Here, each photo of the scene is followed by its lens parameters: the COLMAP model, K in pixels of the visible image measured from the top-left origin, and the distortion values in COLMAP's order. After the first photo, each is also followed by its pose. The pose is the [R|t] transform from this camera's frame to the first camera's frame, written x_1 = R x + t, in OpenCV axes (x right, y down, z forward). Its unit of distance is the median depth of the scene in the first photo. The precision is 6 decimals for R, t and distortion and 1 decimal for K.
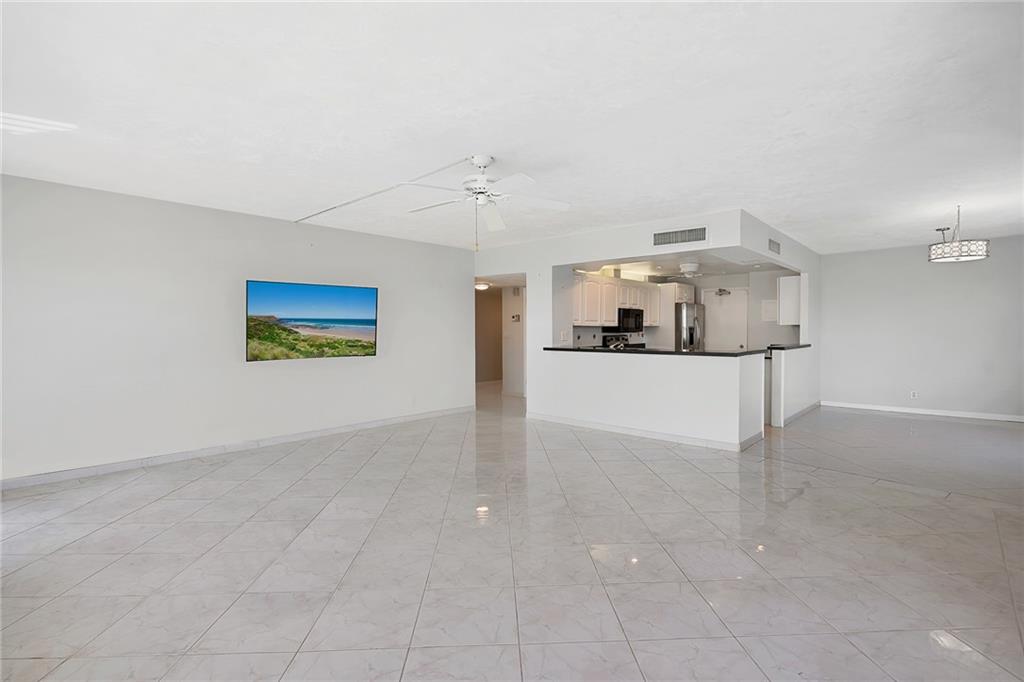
lens RADIAL K [[467.7, 0, 512.0], [0, 467.7, 341.0], [0, 0, 1]] dist [-0.002210, 0.000171]
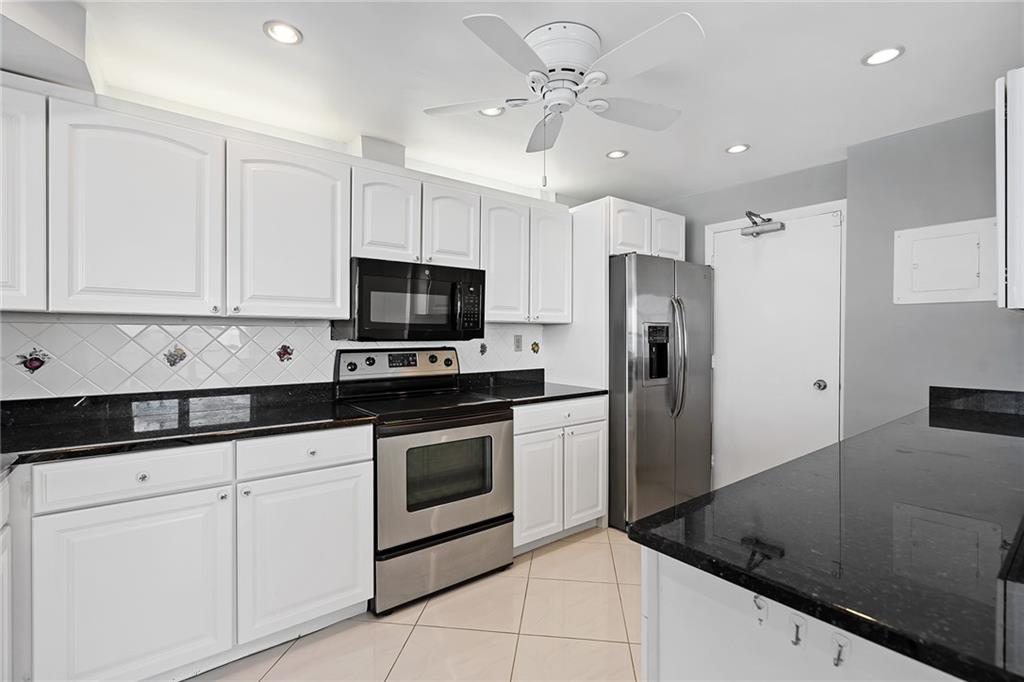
lens RADIAL K [[467.7, 0, 512.0], [0, 467.7, 341.0], [0, 0, 1]] dist [-0.002210, 0.000171]
pose [[0.988453, 0.007498, -0.151343, 0.352470], [-0.009422, 0.999884, -0.012005, -0.014454], [0.151235, 0.013293, 0.988408, 0.693174]]
